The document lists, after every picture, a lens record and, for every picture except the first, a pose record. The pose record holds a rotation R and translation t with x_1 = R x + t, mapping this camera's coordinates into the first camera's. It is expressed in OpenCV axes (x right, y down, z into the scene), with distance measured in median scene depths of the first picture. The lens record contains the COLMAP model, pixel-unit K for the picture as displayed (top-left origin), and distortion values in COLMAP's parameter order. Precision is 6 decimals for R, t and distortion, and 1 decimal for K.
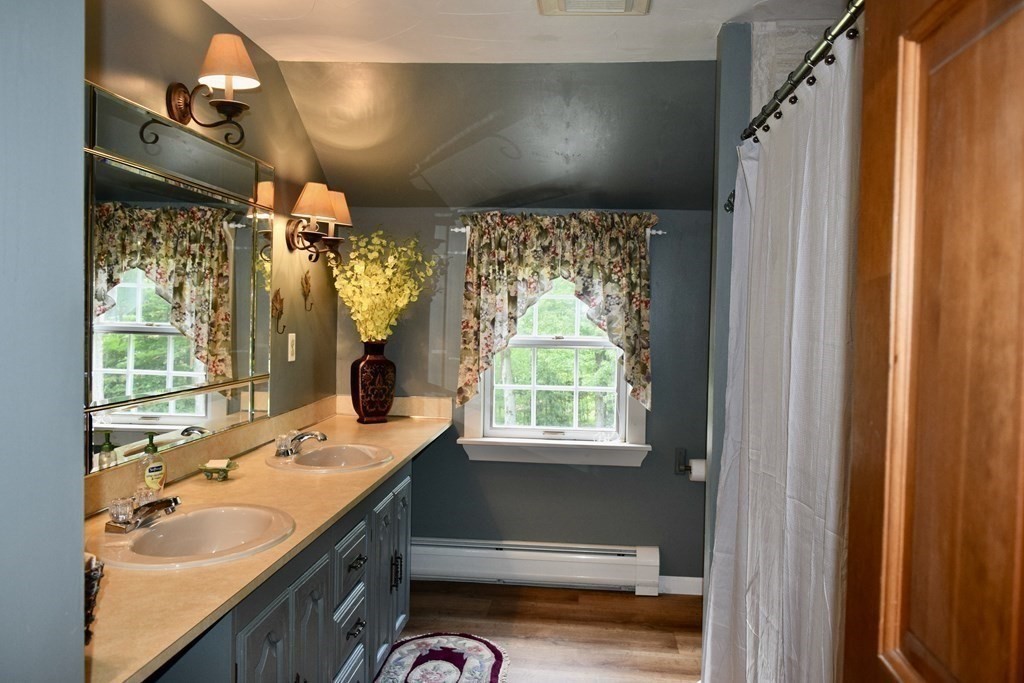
lens RADIAL K [[792.2, 0, 502.3], [0, 792.2, 340.2], [0, 0, 1]] dist [-0.012959, -0.005297]
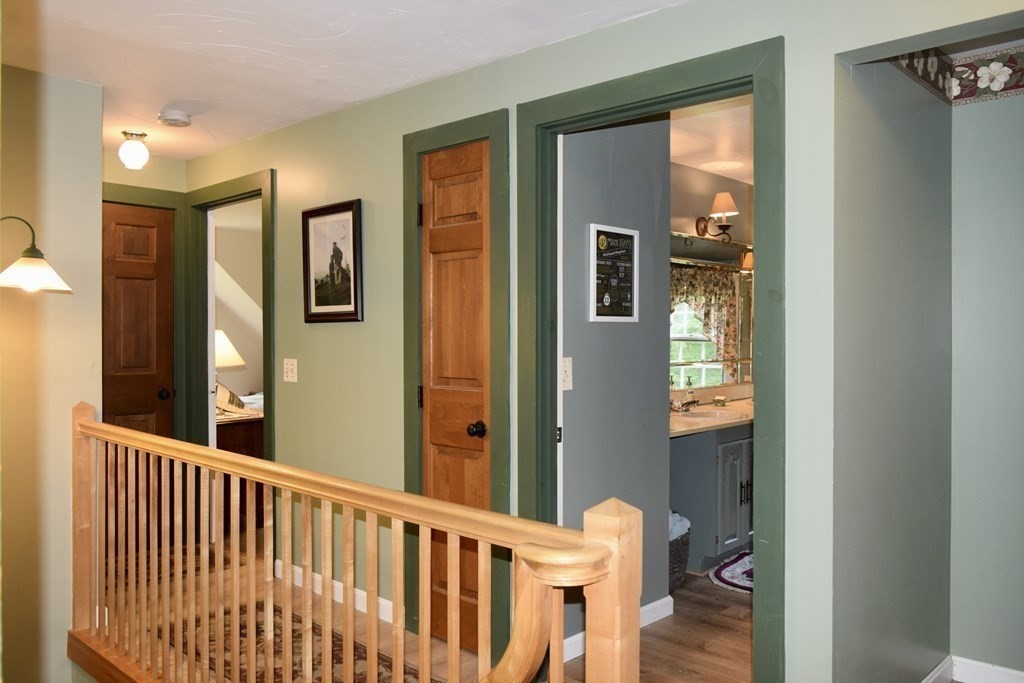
lens RADIAL K [[792.2, 0, 506.5], [0, 792.2, 338.0], [0, 0, 1]] dist [-0.012959, -0.005297]
pose [[0.792677, -0.012603, -0.609511, 0.280706], [-0.010818, 0.999338, -0.034732, 0.050086], [0.609546, 0.034125, 0.792016, -0.598549]]
